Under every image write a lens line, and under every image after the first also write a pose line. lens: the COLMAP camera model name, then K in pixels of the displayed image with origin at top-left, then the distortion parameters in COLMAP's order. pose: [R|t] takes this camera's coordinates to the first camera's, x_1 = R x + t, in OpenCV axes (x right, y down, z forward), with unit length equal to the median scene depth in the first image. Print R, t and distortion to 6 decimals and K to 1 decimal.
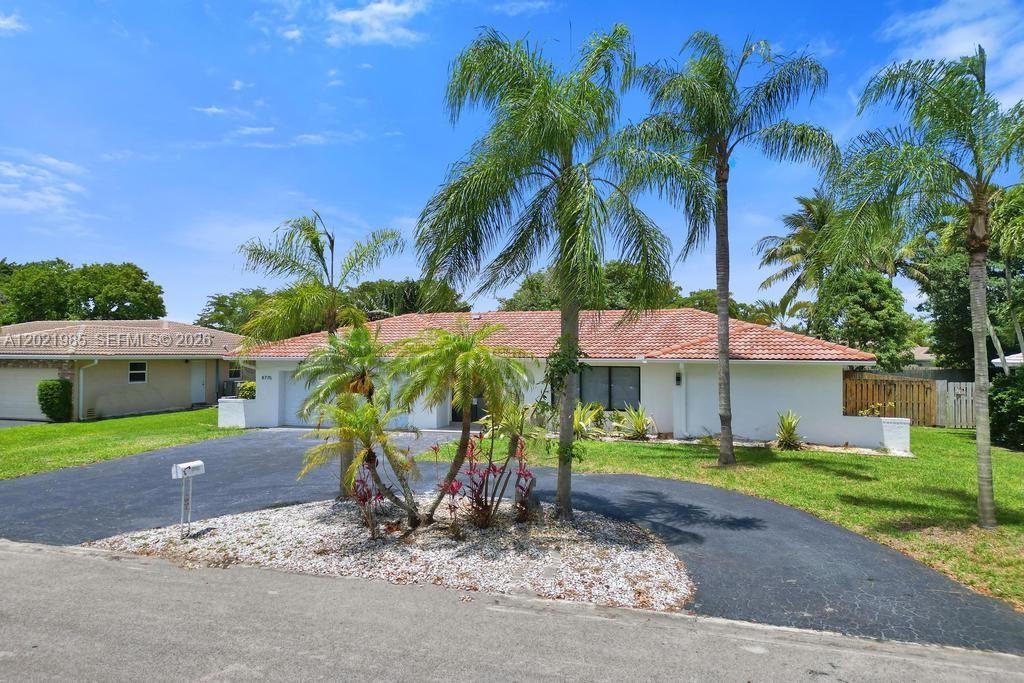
lens RADIAL K [[660.4, 0, 539.2], [0, 660.4, 308.2], [0, 0, 1]] dist [0.042620, -0.035757]
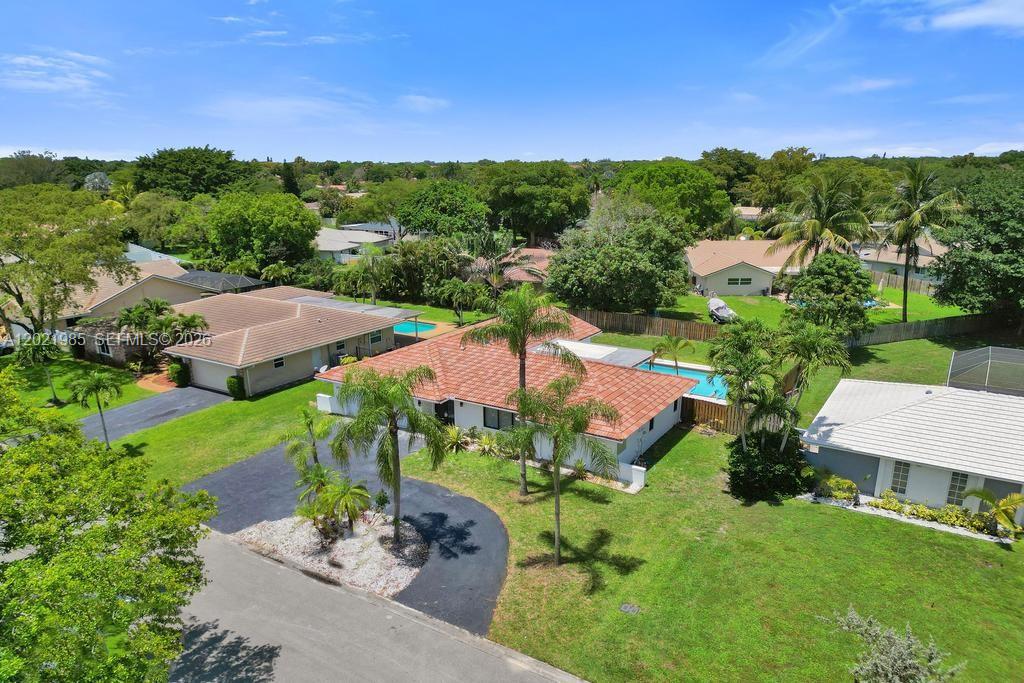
lens RADIAL K [[665.5, 0, 557.0], [0, 665.5, 323.4], [0, 0, 1]] dist [0.048527, -0.041811]
pose [[0.975757, 0.045859, -0.214000, 1.402711], [0.015767, 0.960530, 0.277728, -1.458989], [0.218290, -0.274369, 0.936521, -1.277549]]
